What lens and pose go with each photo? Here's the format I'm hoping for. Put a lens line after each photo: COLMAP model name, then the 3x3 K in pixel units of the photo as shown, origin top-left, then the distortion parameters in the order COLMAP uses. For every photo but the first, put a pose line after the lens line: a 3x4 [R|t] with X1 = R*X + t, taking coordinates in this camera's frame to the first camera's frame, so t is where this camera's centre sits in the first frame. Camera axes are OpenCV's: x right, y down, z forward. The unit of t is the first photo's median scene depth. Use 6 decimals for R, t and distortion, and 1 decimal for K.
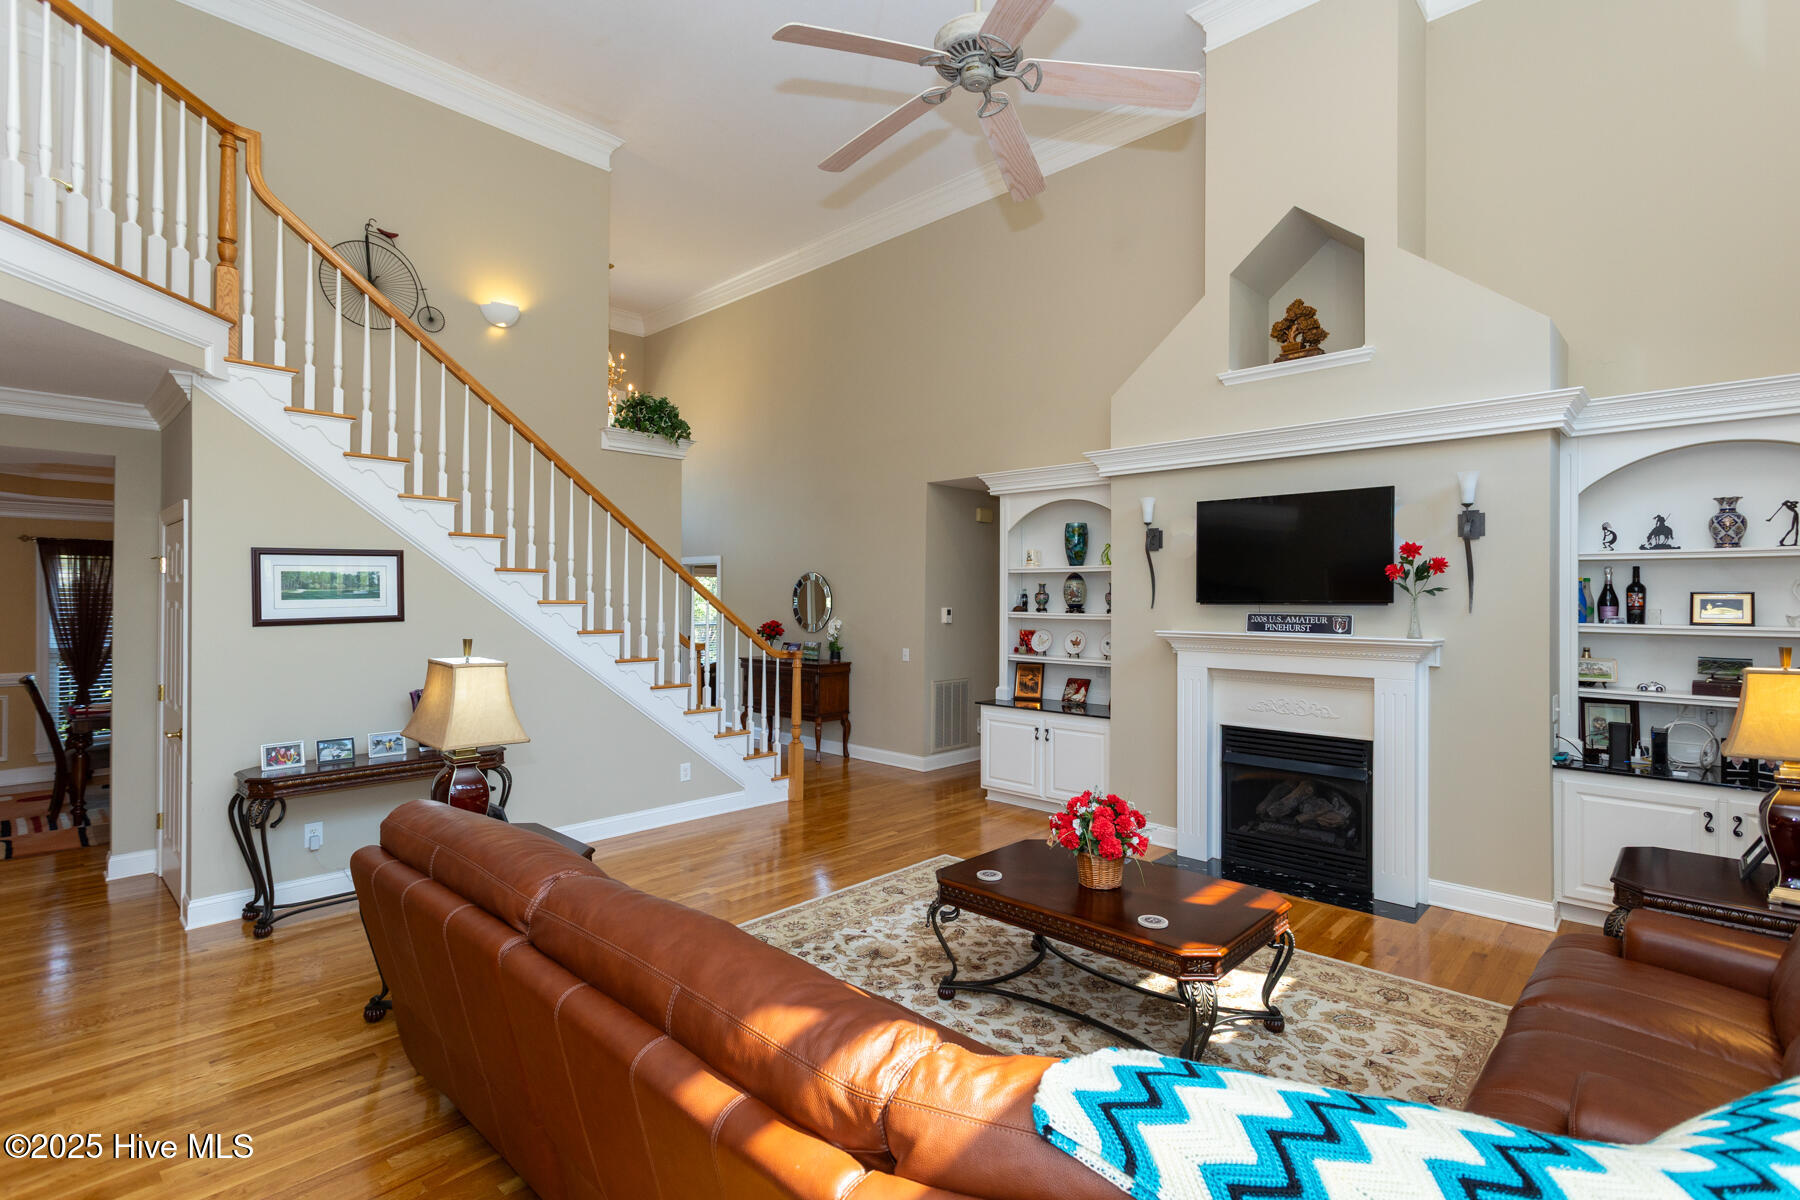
lens RADIAL K [[846.8, 0, 893.0], [0, 846.8, 594.0], [0, 0, 1]] dist [-0.001491, 0.001645]
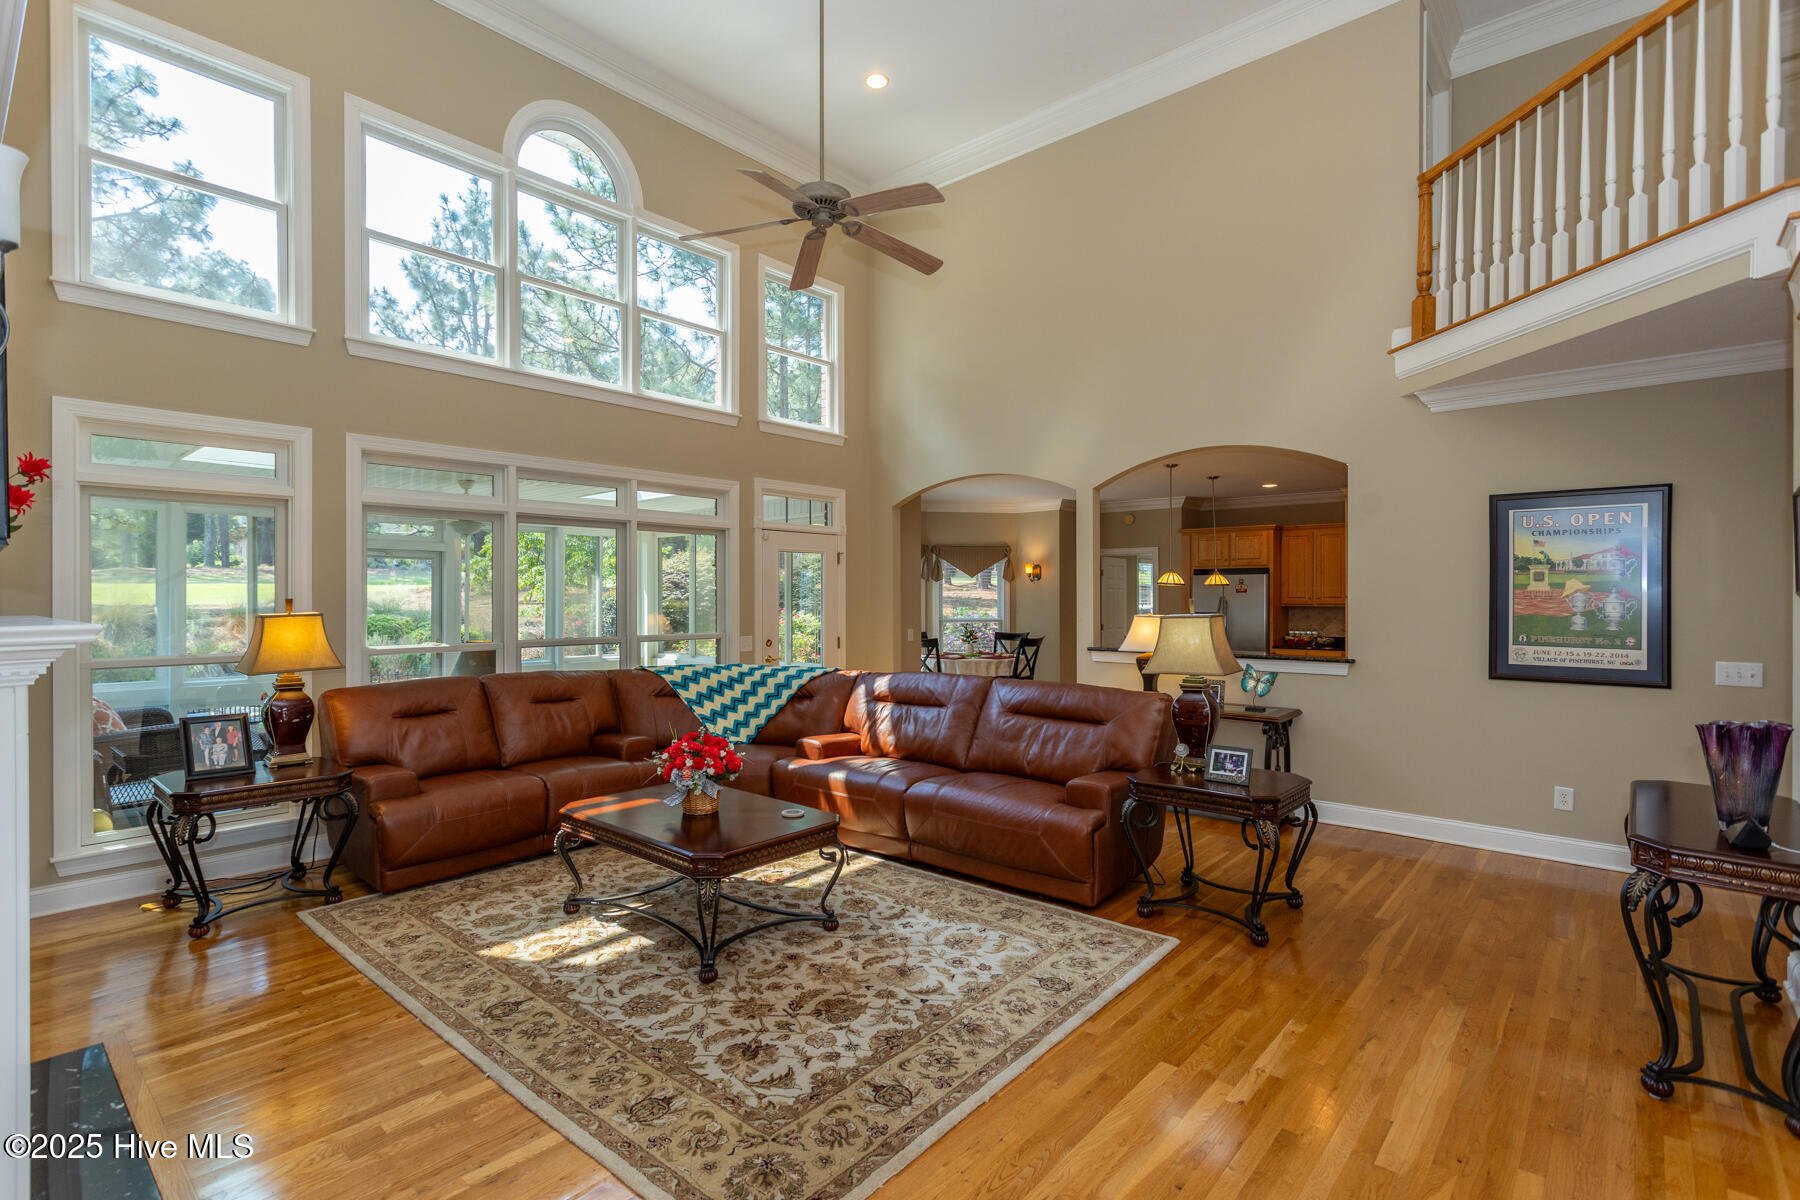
lens RADIAL K [[846.7, 0, 900.0], [0, 846.7, 600.0], [0, 0, 1]] dist [-0.003900, -0.000629]
pose [[-0.998514, -0.002534, -0.054433, 0.026060], [-0.002501, 0.999997, -0.000686, 0.038705], [0.054434, -0.000549, -0.998517, 1.593169]]
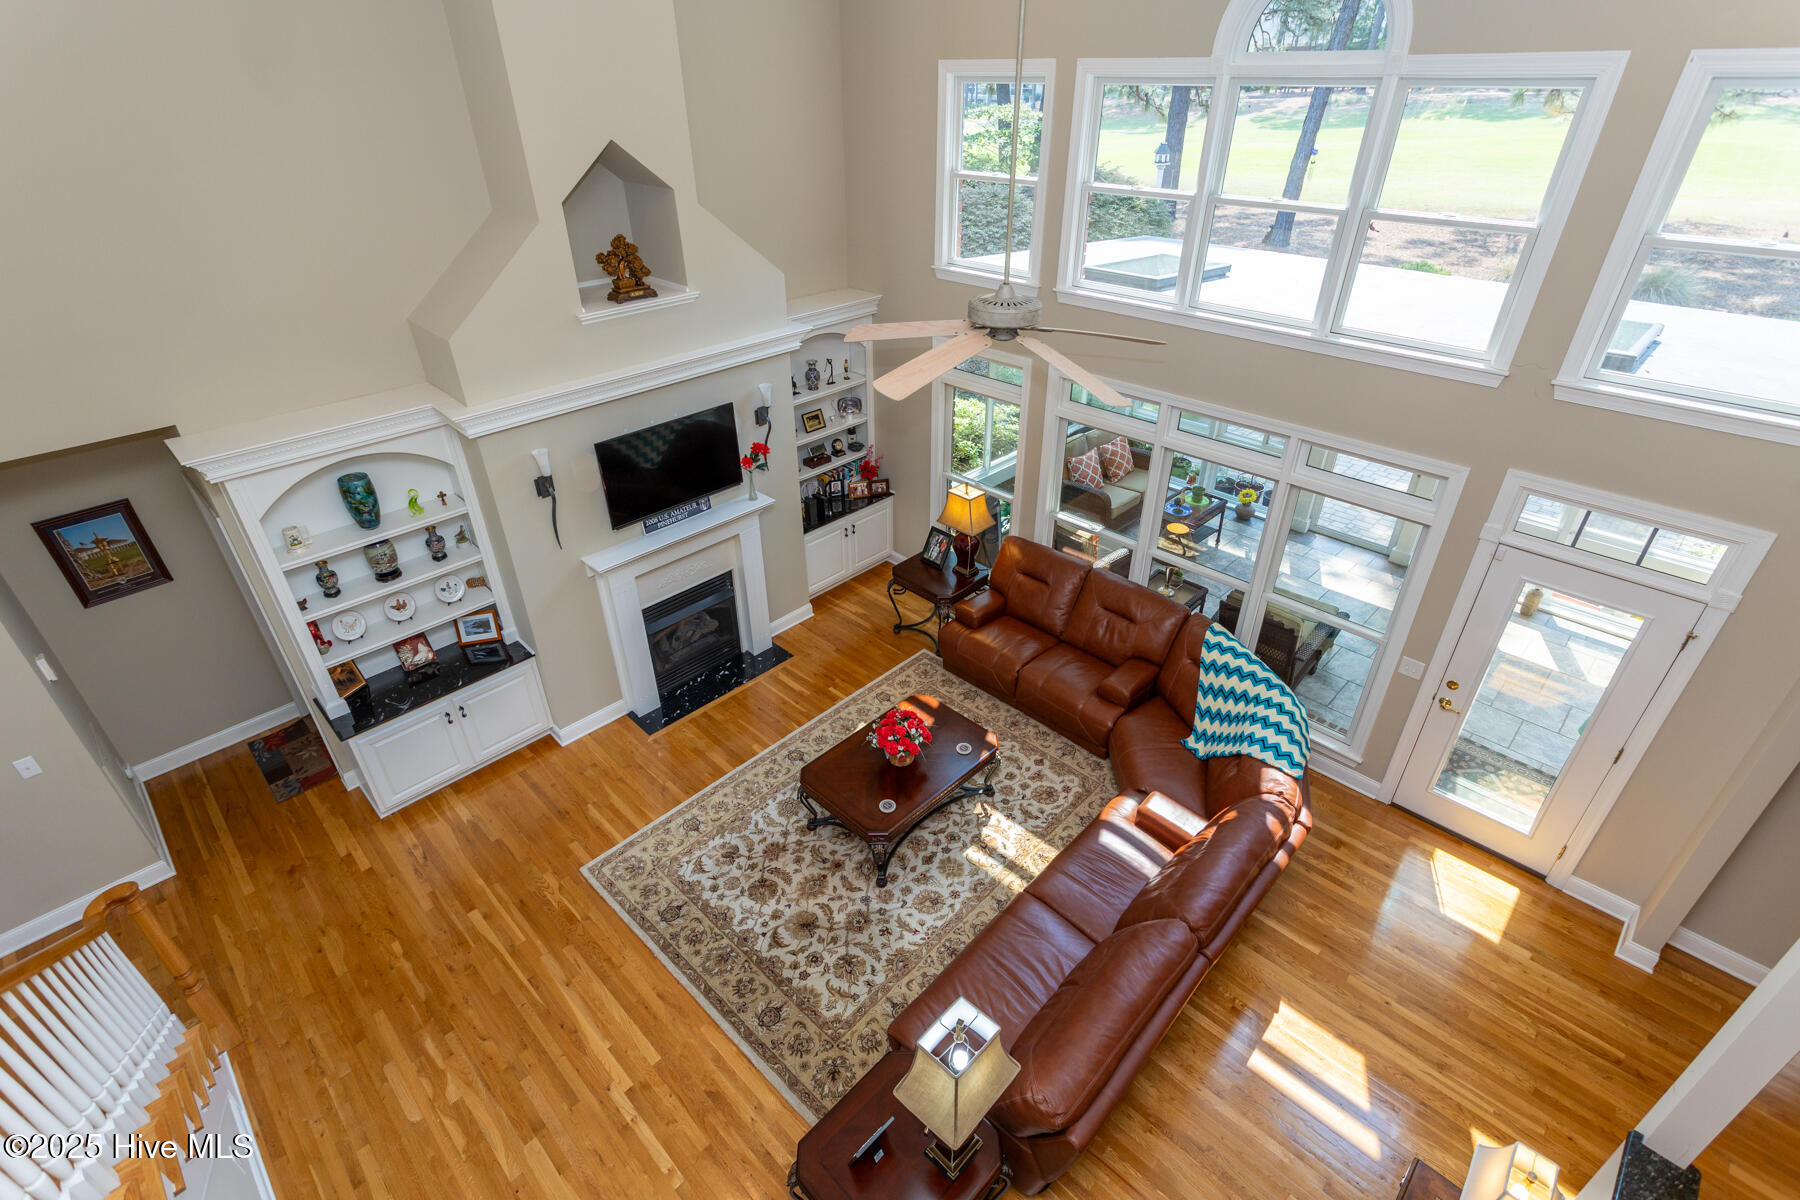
lens RADIAL K [[846.8, 0, 893.0], [0, 846.8, 594.0], [0, 0, 1]] dist [-0.001491, 0.001645]
pose [[0.012487, -0.533567, 0.845665, -0.723507], [0.005537, 0.845755, 0.533542, -0.597490], [-0.999907, -0.001979, 0.013515, 0.728404]]
